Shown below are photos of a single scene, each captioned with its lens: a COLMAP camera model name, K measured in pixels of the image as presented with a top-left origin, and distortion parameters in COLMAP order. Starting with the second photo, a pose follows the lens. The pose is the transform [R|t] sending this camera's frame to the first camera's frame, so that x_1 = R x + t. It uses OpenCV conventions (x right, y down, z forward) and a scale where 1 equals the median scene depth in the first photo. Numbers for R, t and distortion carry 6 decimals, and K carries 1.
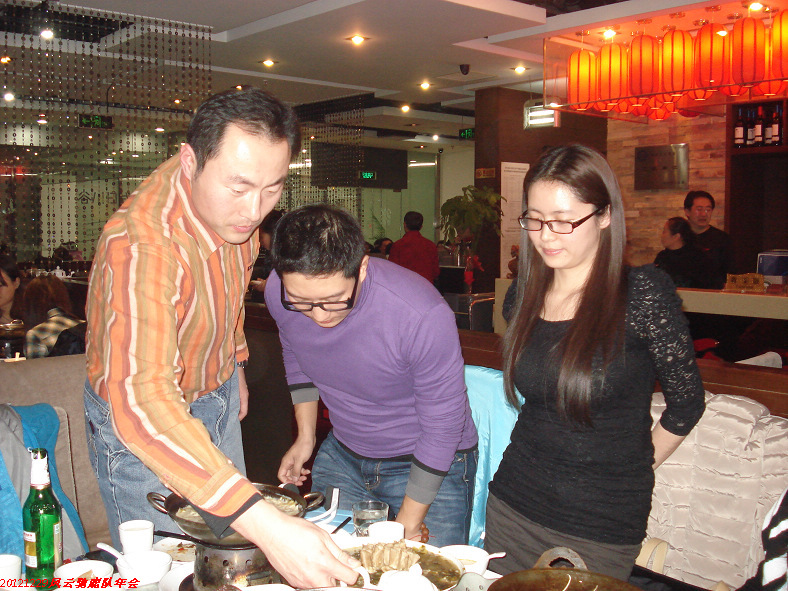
lens RADIAL K [[873.9, 0, 394.0], [0, 873.9, 295.5], [0, 0, 1]] dist [-0.063404, -0.033530]
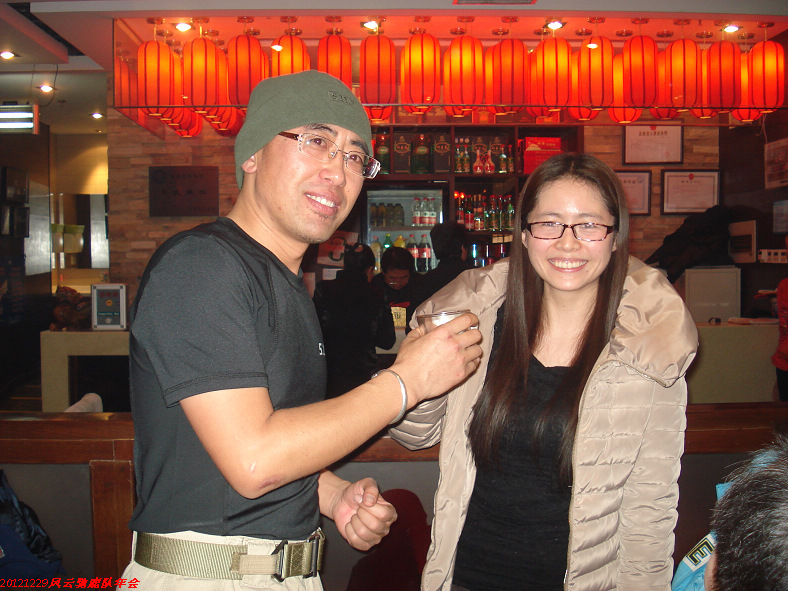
lens RADIAL K [[873.9, 0, 394.0], [0, 873.9, 295.5], [0, 0, 1]] dist [-0.063404, -0.033530]
pose [[0.637994, -0.039262, 0.769040, -0.267549], [0.066693, 0.997764, -0.004389, -0.029606], [-0.767148, 0.054090, 0.639185, 0.330441]]
